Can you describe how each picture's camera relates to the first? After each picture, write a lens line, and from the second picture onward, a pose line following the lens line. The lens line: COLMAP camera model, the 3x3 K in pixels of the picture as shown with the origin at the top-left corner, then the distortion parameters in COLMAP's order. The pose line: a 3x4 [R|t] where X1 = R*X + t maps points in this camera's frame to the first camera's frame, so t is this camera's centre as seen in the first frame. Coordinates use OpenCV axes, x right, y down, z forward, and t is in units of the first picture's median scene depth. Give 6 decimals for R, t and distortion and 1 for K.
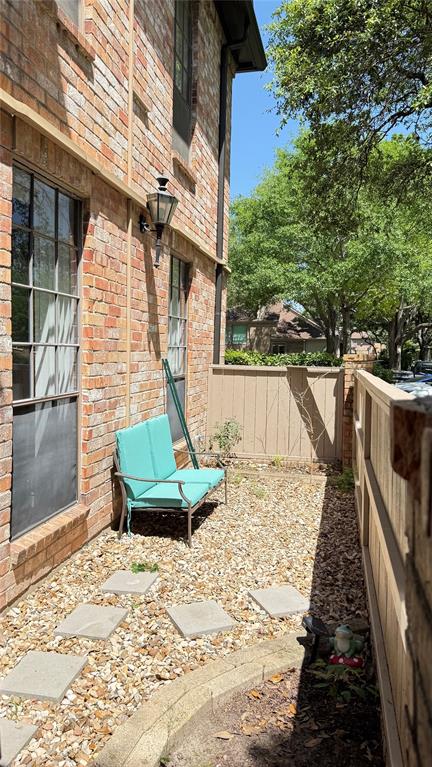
lens RADIAL K [[536.1, 0, 216.0], [0, 536.1, 383.5], [0, 0, 1]] dist [0.102145, -0.146701]
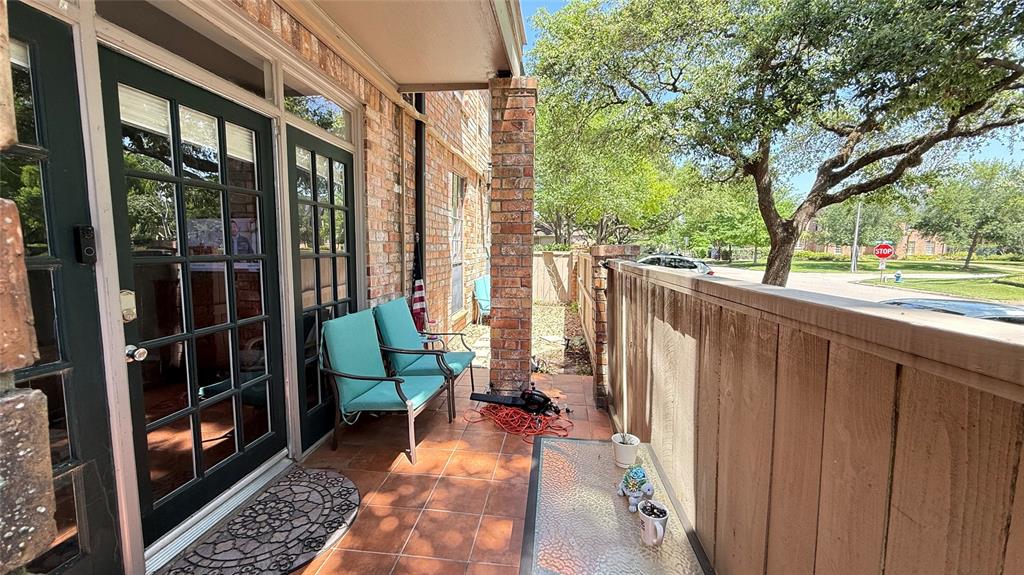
lens RADIAL K [[408.1, 0, 510.3], [0, 408.1, 287.3], [0, 0, 1]] dist [0.000815, -0.000444]
pose [[0.995128, -0.019521, 0.096644, -0.055896], [0.015458, 0.998972, 0.042618, 0.014376], [-0.097376, -0.040916, 0.994406, -0.190162]]
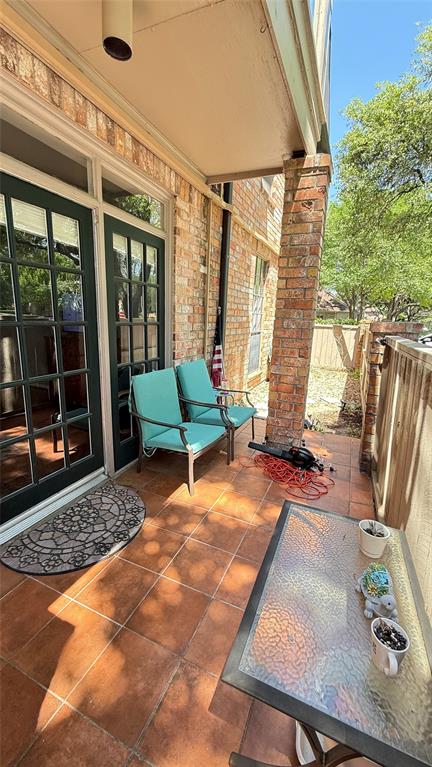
lens RADIAL K [[305.7, 0, 216.7], [0, 305.7, 382.6], [0, 0, 1]] dist [0.000815, -0.000444]
pose [[0.980869, 0.058073, -0.185805, -0.042378], [-0.029557, 0.987829, 0.152710, 0.011902], [0.192412, -0.144297, 0.970647, -0.164322]]
